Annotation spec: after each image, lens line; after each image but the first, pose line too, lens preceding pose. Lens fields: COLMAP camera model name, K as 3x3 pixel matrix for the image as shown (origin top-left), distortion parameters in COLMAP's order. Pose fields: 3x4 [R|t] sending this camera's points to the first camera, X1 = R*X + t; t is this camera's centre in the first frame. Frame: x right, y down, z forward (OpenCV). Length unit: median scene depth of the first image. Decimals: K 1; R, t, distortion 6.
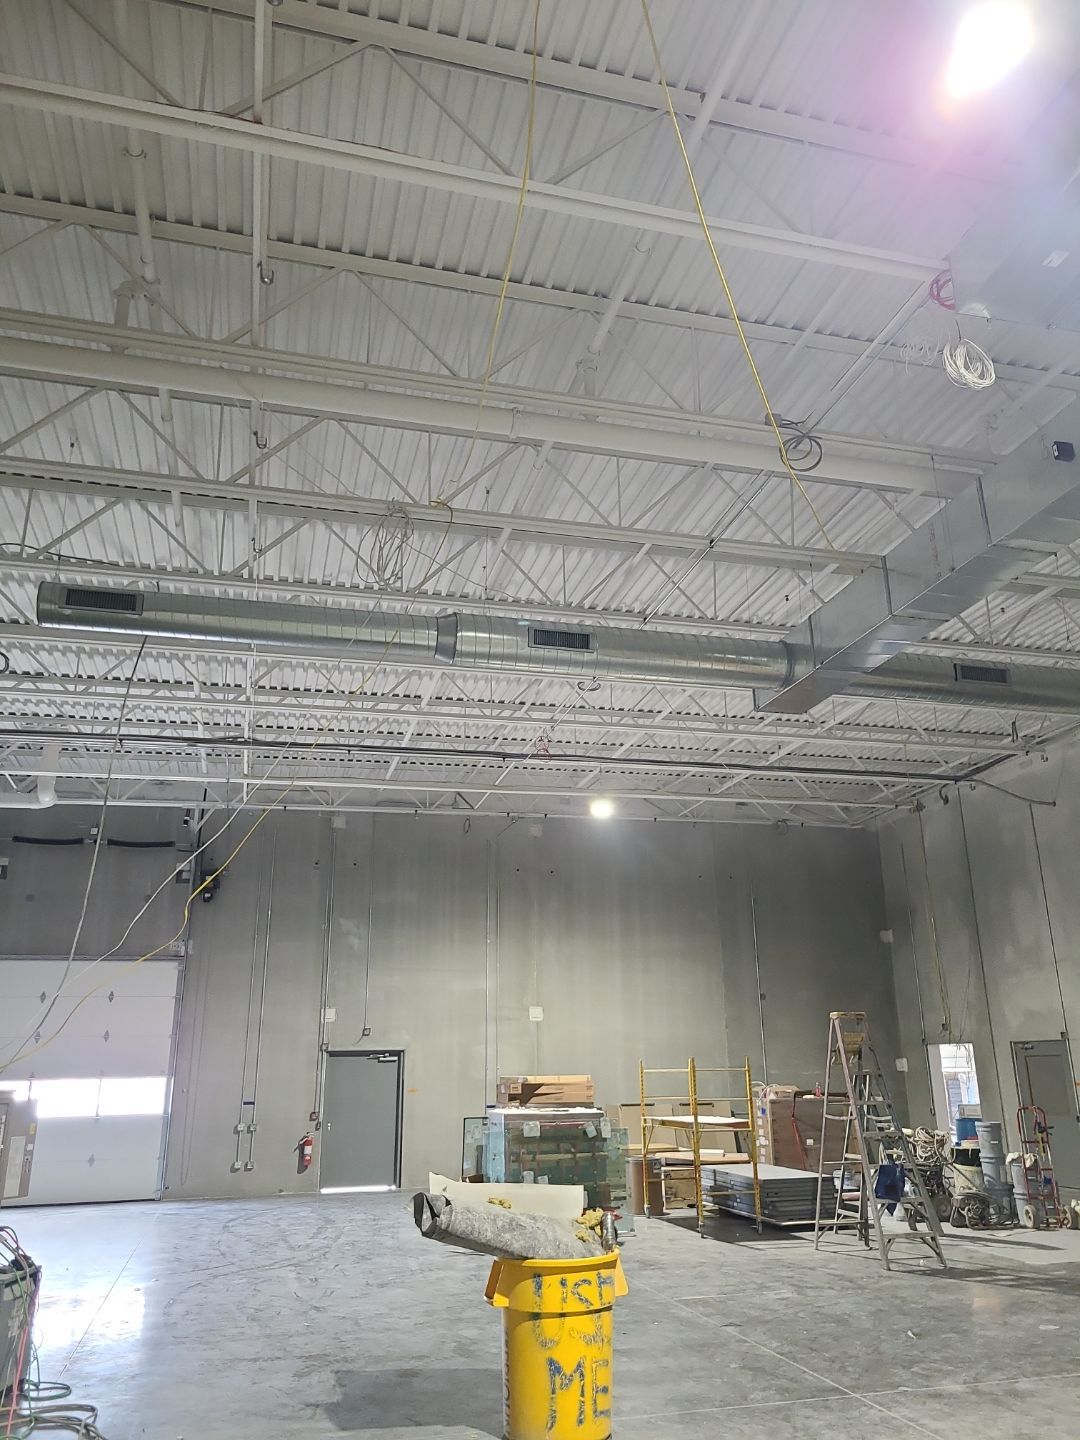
lens RADIAL K [[1094.4, 0, 540.0], [0, 1094.4, 720.0], [0, 0, 1]] dist [0.003434, 0.005655]
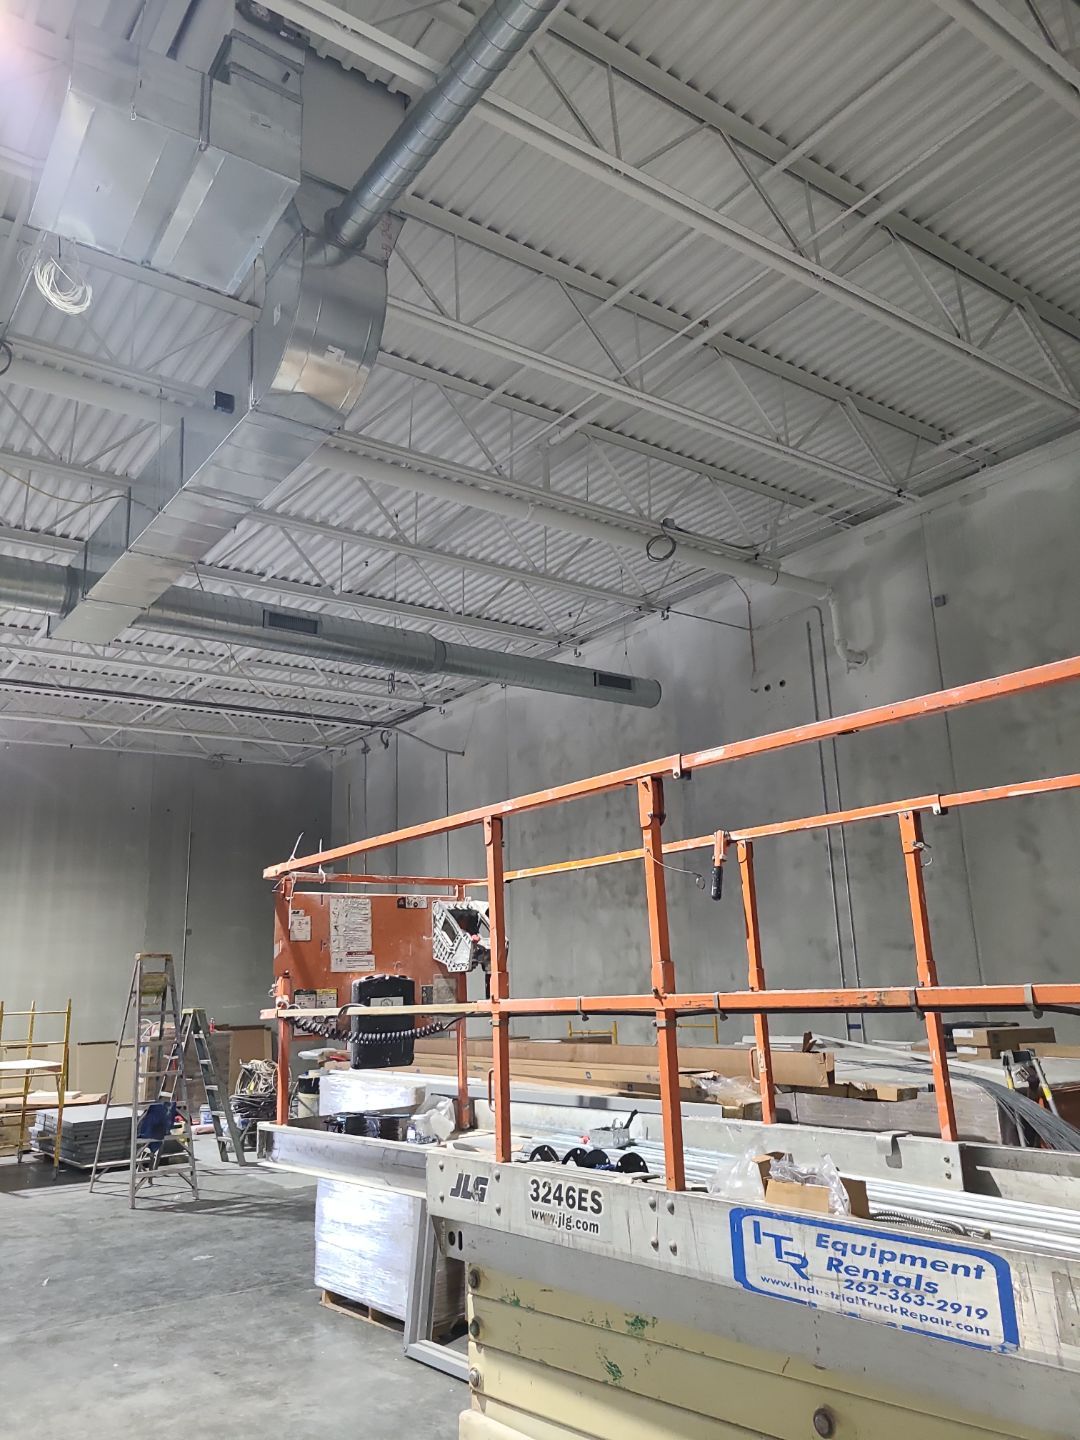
lens RADIAL K [[1094.4, 0, 540.0], [0, 1094.4, 720.0], [0, 0, 1]] dist [0.003434, 0.005655]
pose [[0.929524, 0.067026, 0.362620, 0.150129], [-0.089402, 0.994967, 0.045259, -0.011159], [-0.357761, -0.074488, 0.930837, -0.016929]]
